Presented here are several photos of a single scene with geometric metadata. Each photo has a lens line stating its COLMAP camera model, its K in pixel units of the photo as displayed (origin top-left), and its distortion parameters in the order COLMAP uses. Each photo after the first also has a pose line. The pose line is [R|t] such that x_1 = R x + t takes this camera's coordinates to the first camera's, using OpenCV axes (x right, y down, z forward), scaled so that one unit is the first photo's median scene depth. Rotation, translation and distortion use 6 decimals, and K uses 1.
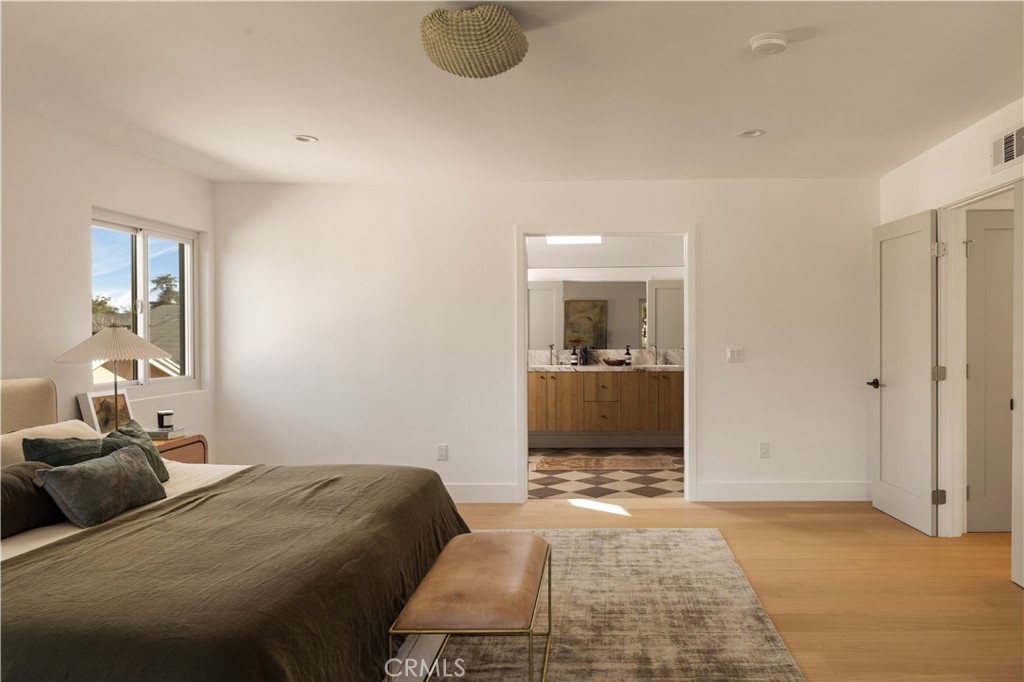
lens RADIAL K [[720.0, 0, 512.0], [0, 720.0, 341.0], [0, 0, 1]] dist [-0.001806, -0.000091]
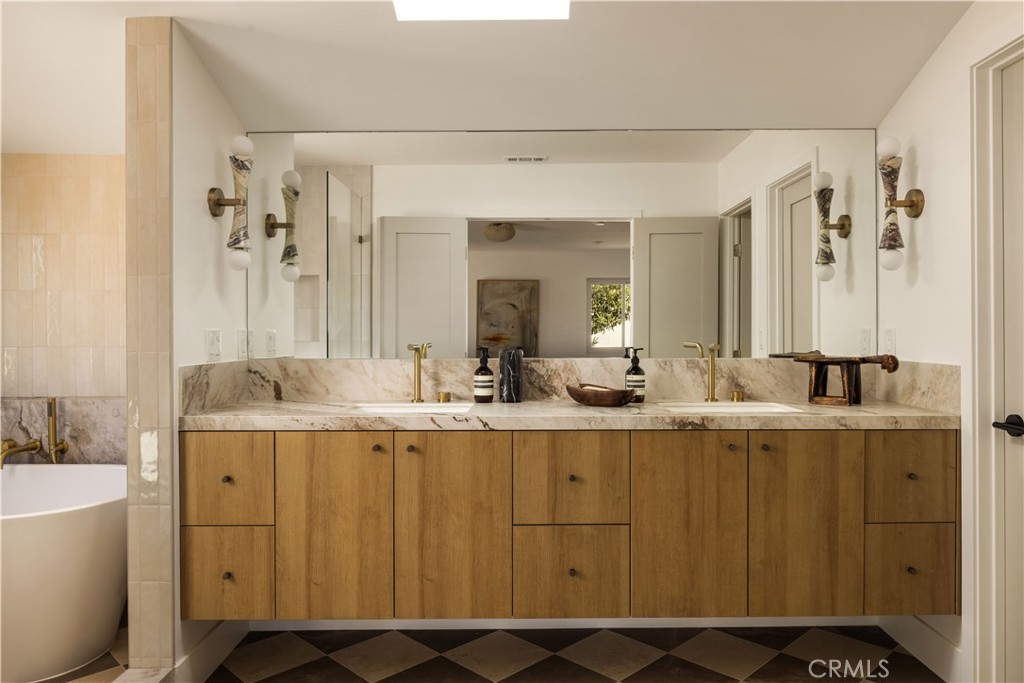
lens RADIAL K [[720.0, 0, 512.0], [0, 720.0, 341.5], [0, 0, 1]] dist [-0.001806, -0.000091]
pose [[0.993795, 0.003493, 0.111177, 0.062814], [-0.003622, 0.999993, 0.000958, 0.003602], [-0.111172, -0.001355, 0.993800, 0.667085]]
